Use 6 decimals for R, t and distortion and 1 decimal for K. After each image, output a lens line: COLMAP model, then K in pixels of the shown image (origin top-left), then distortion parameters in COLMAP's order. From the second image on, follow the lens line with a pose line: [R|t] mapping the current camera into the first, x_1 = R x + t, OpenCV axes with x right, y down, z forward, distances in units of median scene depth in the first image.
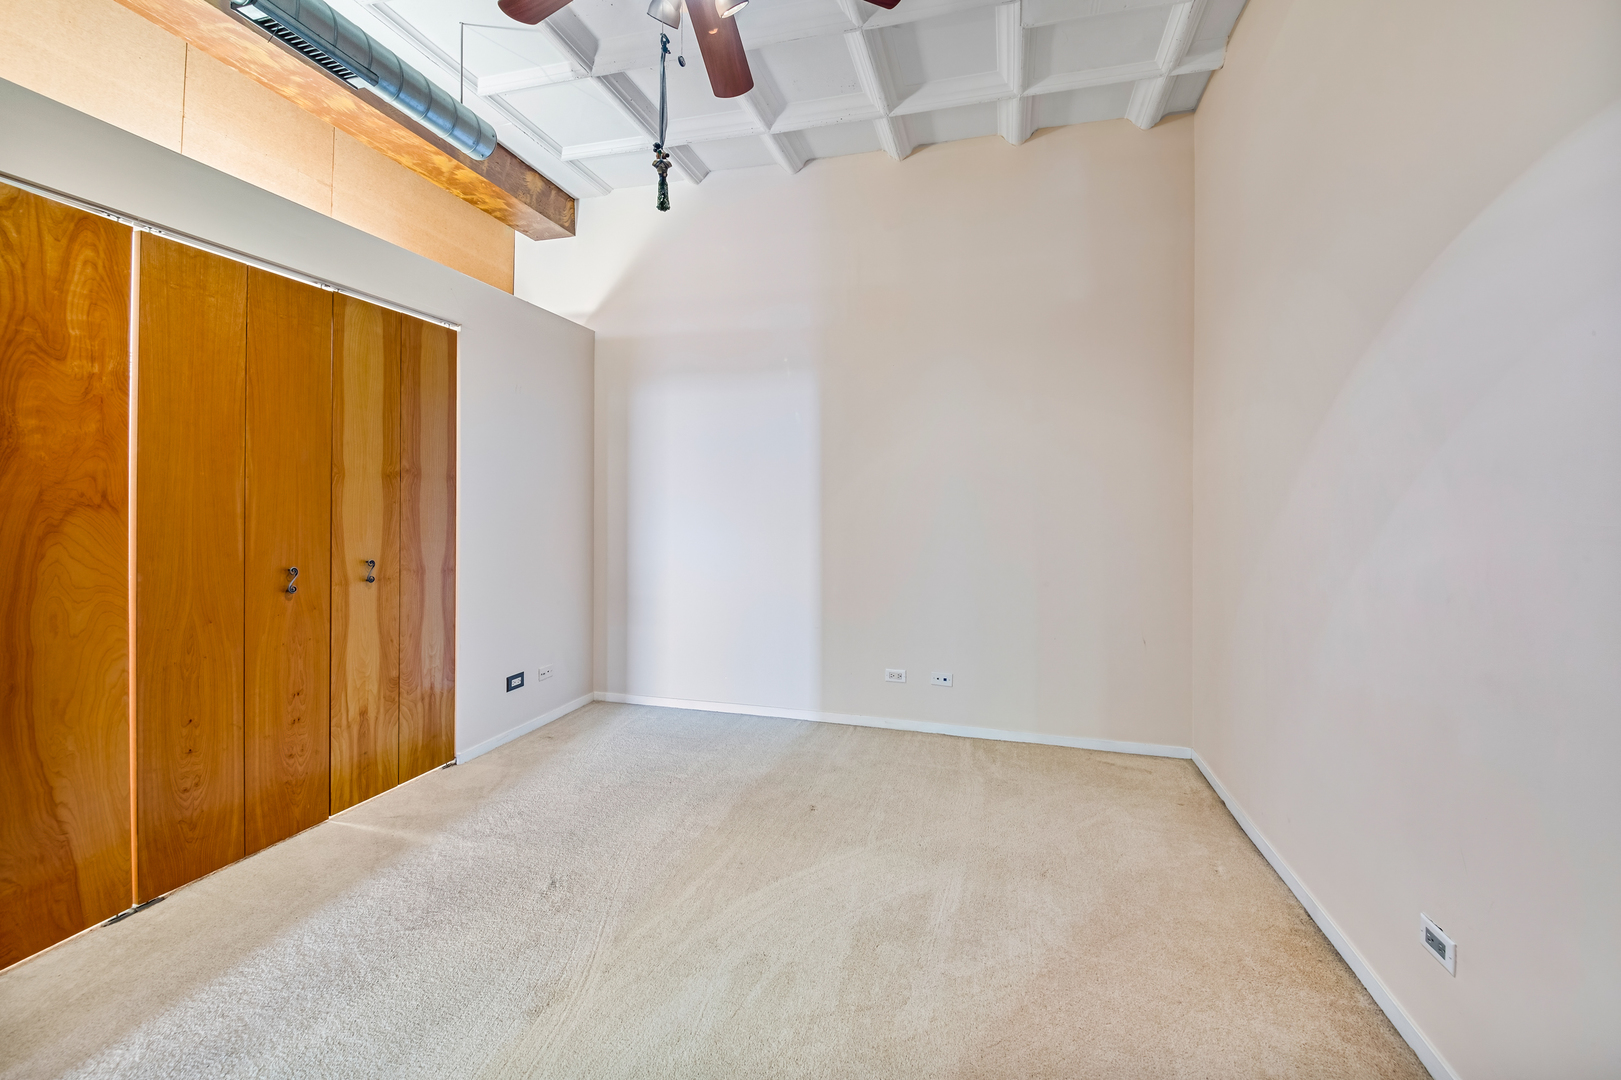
lens RADIAL K [[641.1, 0, 830.2], [0, 641.1, 505.0], [0, 0, 1]] dist [0.000255, -0.000169]
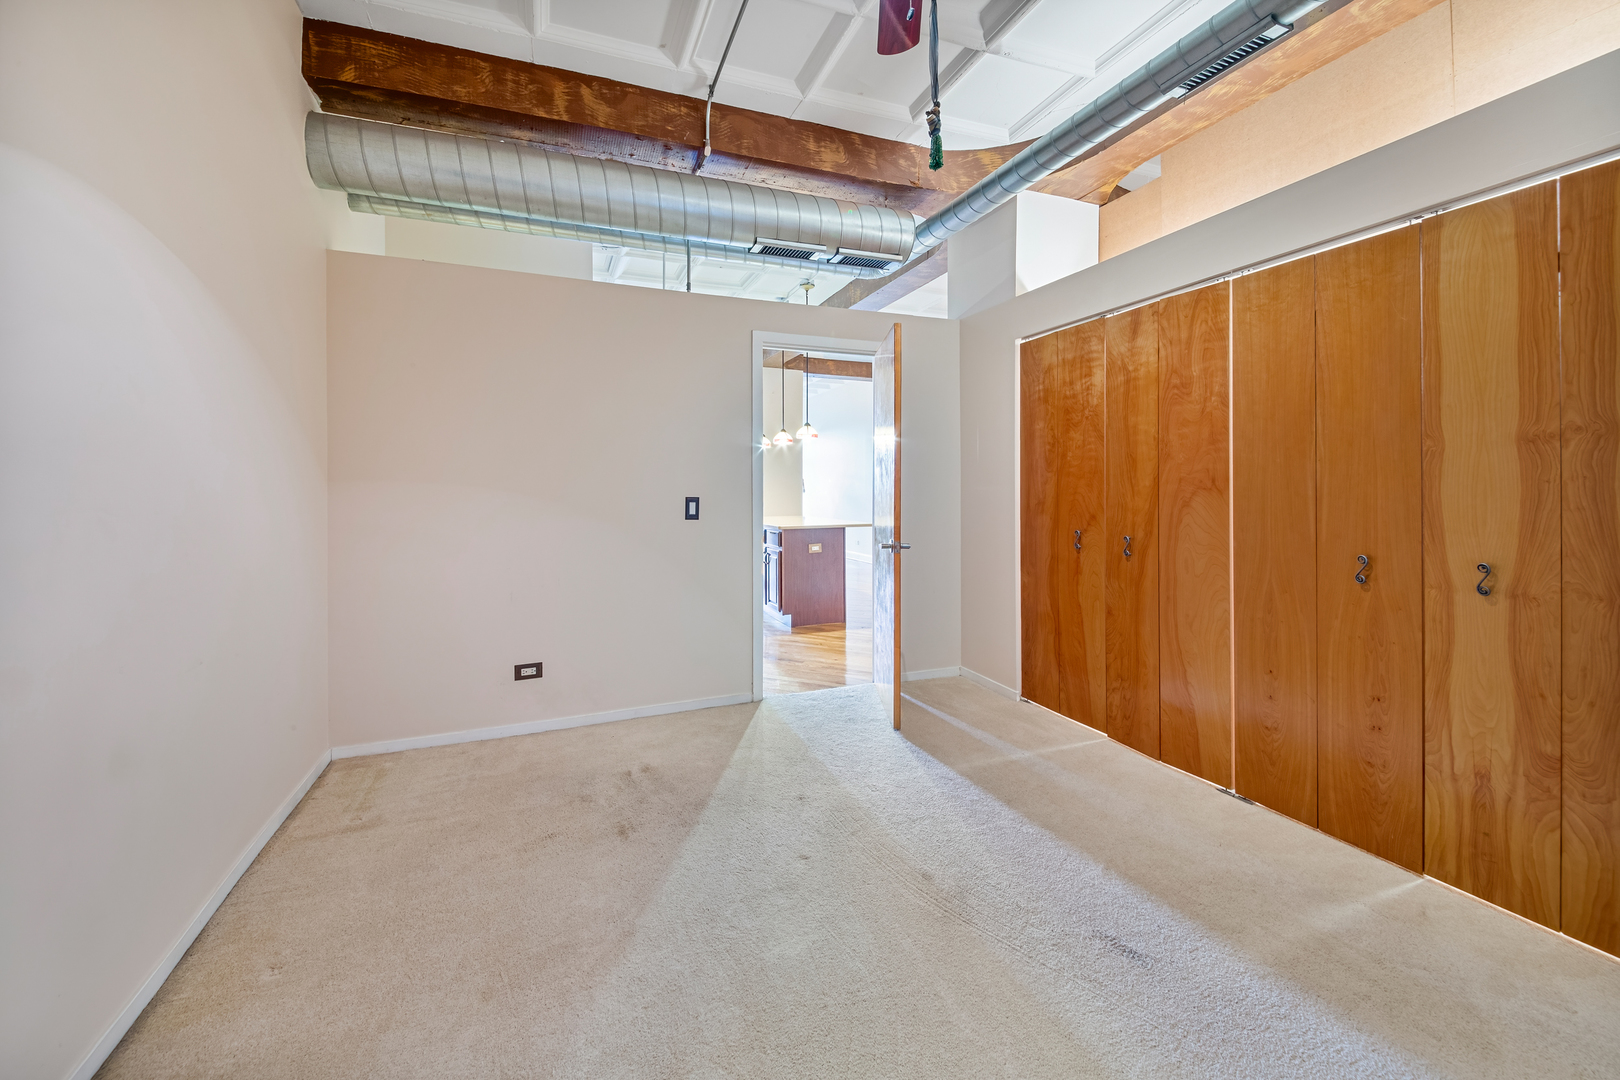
lens RADIAL K [[640.7, 0, 790.8], [0, 640.7, 488.3], [0, 0, 1]] dist [0.000255, -0.000169]
pose [[-0.803757, 0.000817, -0.594957, 0.364499], [0.006078, 0.999958, -0.006837, 0.003197], [0.594926, -0.009111, -0.803729, 1.271498]]
